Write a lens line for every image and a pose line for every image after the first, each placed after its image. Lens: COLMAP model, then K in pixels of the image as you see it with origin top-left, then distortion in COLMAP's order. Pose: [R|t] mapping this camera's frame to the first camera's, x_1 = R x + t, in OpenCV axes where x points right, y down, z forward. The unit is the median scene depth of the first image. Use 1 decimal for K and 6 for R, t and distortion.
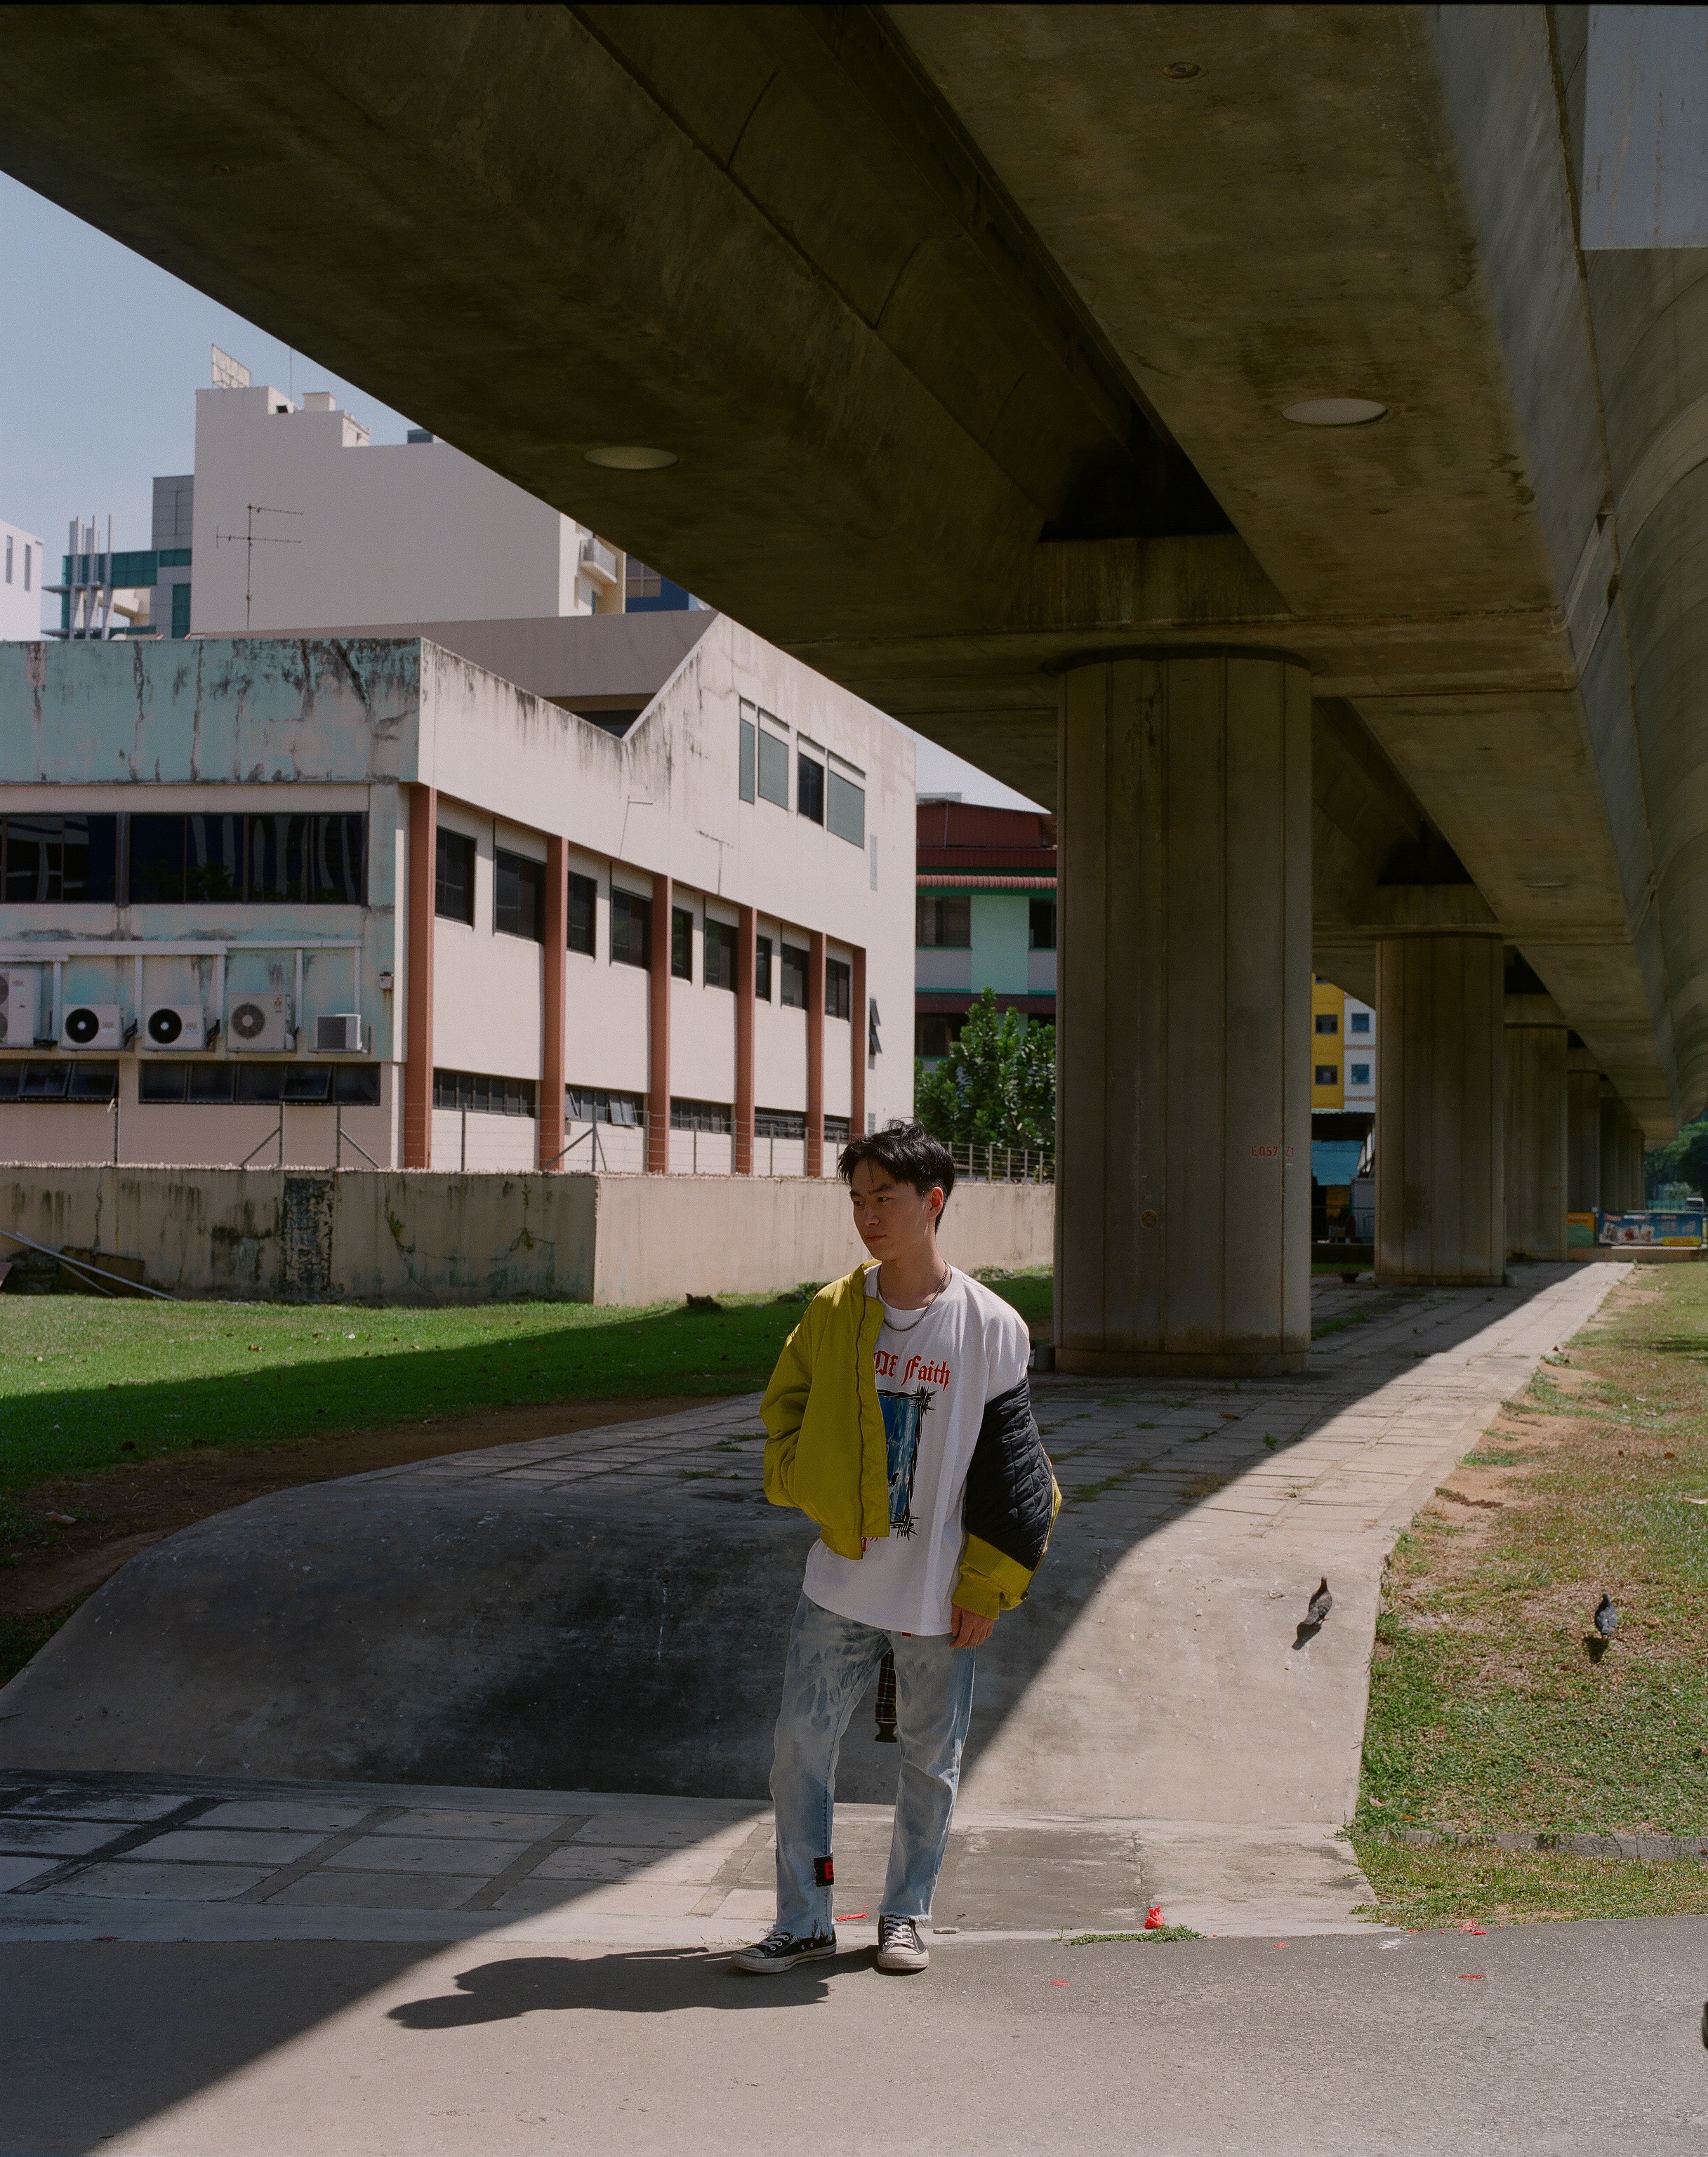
lens RADIAL K [[5436.3, 0, 854.1], [0, 5436.3, 1078.1], [0, 0, 1]] dist [0.081771, 1.671398]
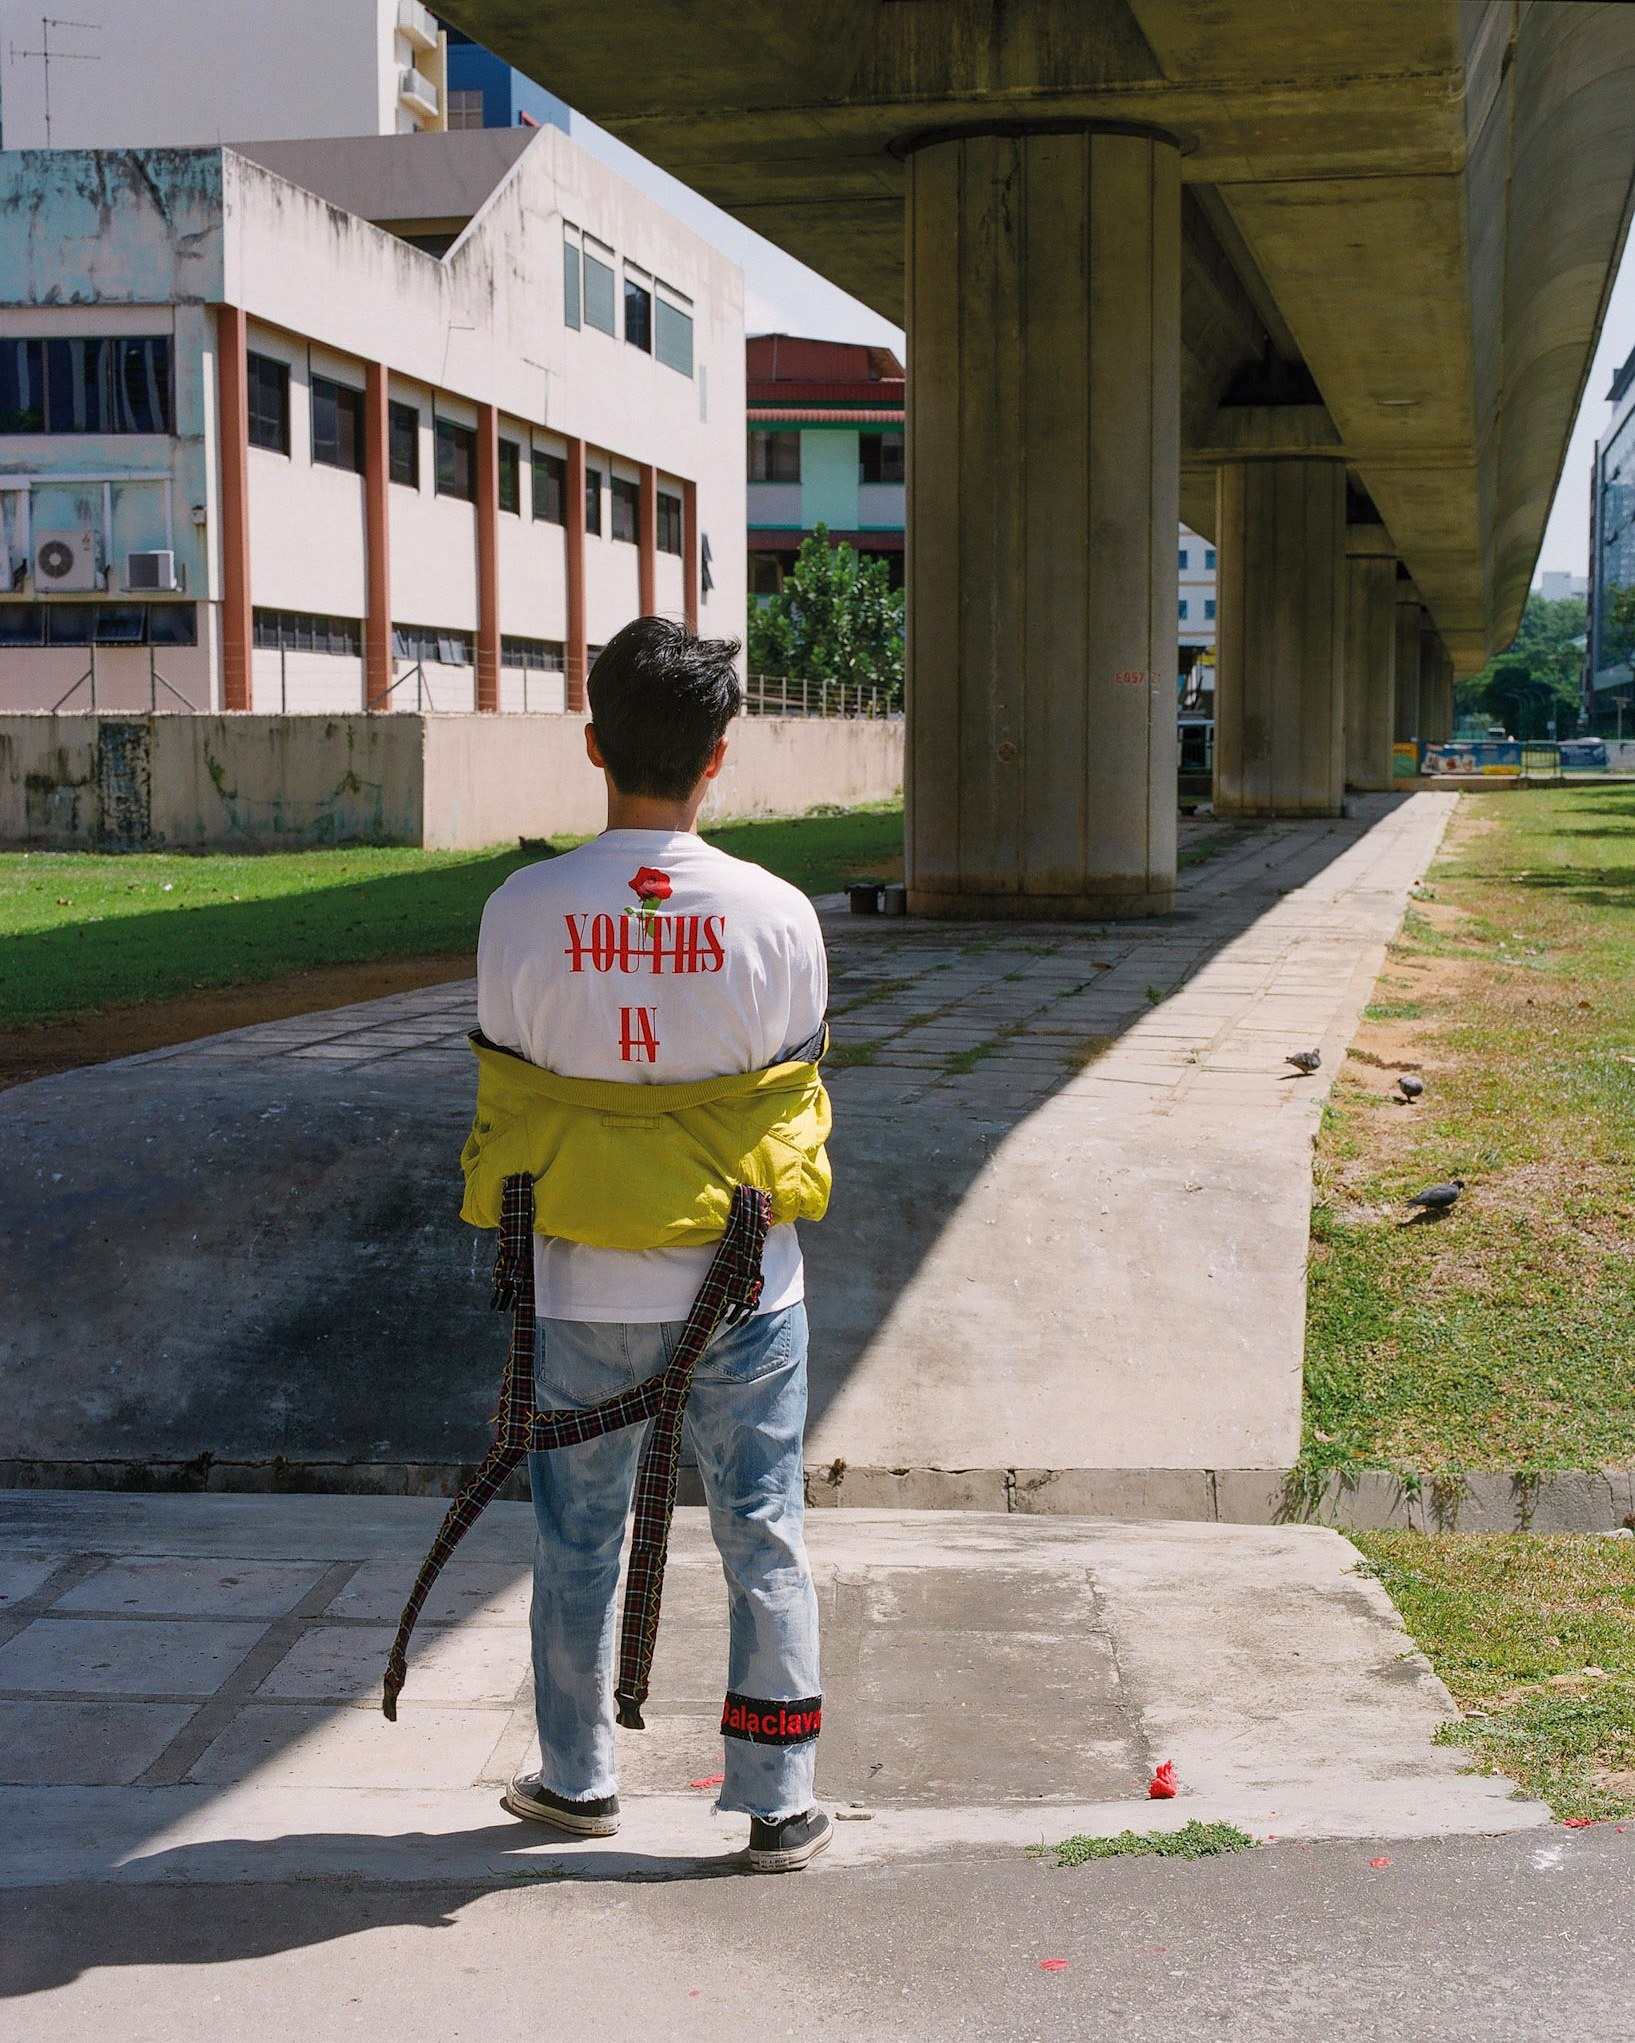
lens RADIAL K [[3339.3, 0, 817.9], [0, 3339.3, 1176.8], [0, 0, 1]] dist [-0.032558, -0.382296]
pose [[0.999076, -0.017629, 0.039205, -0.001917], [0.011645, 0.988928, 0.147938, 0.012295], [-0.041379, -0.147344, 0.988219, 0.403722]]
